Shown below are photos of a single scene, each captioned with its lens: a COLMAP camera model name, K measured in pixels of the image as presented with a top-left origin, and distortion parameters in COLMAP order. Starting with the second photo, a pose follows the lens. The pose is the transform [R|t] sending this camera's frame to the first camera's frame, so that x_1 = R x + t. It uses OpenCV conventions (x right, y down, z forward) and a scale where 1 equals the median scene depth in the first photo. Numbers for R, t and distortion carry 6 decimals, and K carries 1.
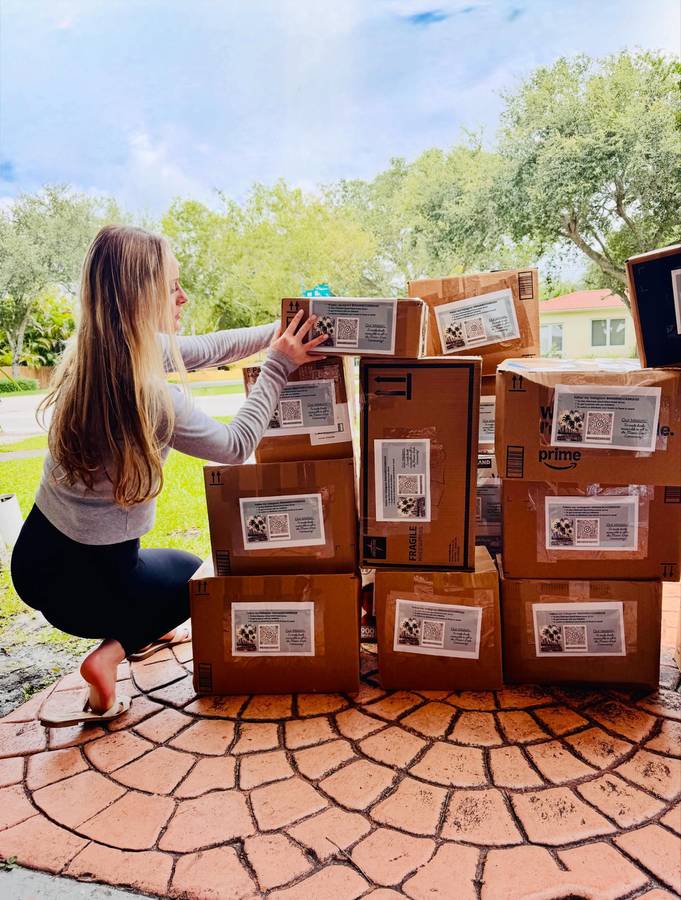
lens RADIAL K [[641.0, 0, 340.5], [0, 641.0, 450.0], [0, 0, 1]] dist [0.080026, -0.120129]
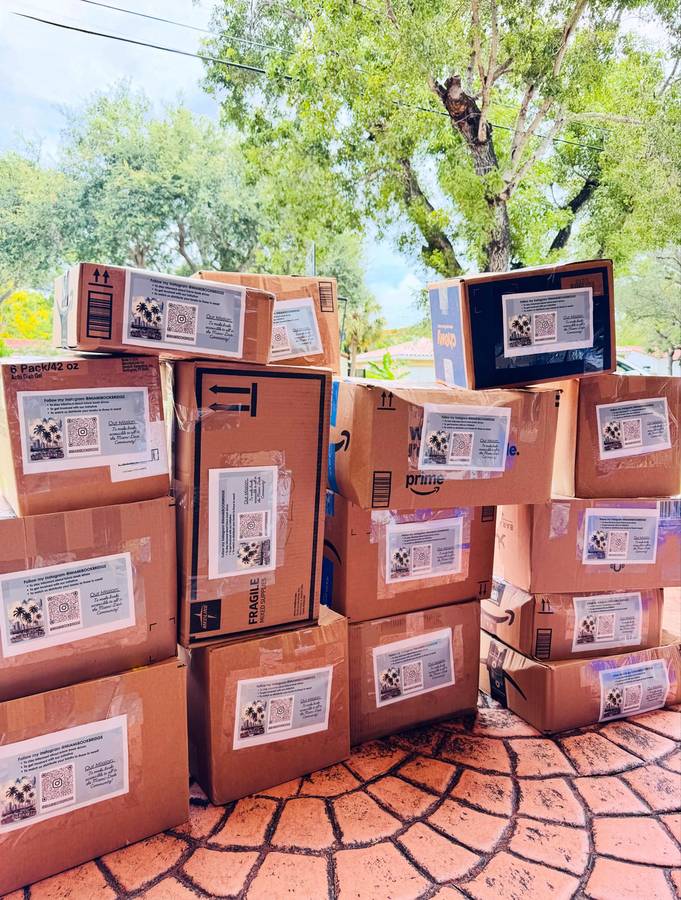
lens RADIAL K [[641.0, 0, 340.5], [0, 641.0, 450.0], [0, 0, 1]] dist [0.080026, -0.120129]
pose [[0.794935, -0.014465, 0.606522, -0.282873], [0.044457, 0.998417, -0.034456, -0.007115], [-0.605064, 0.054354, 0.794319, 0.314258]]
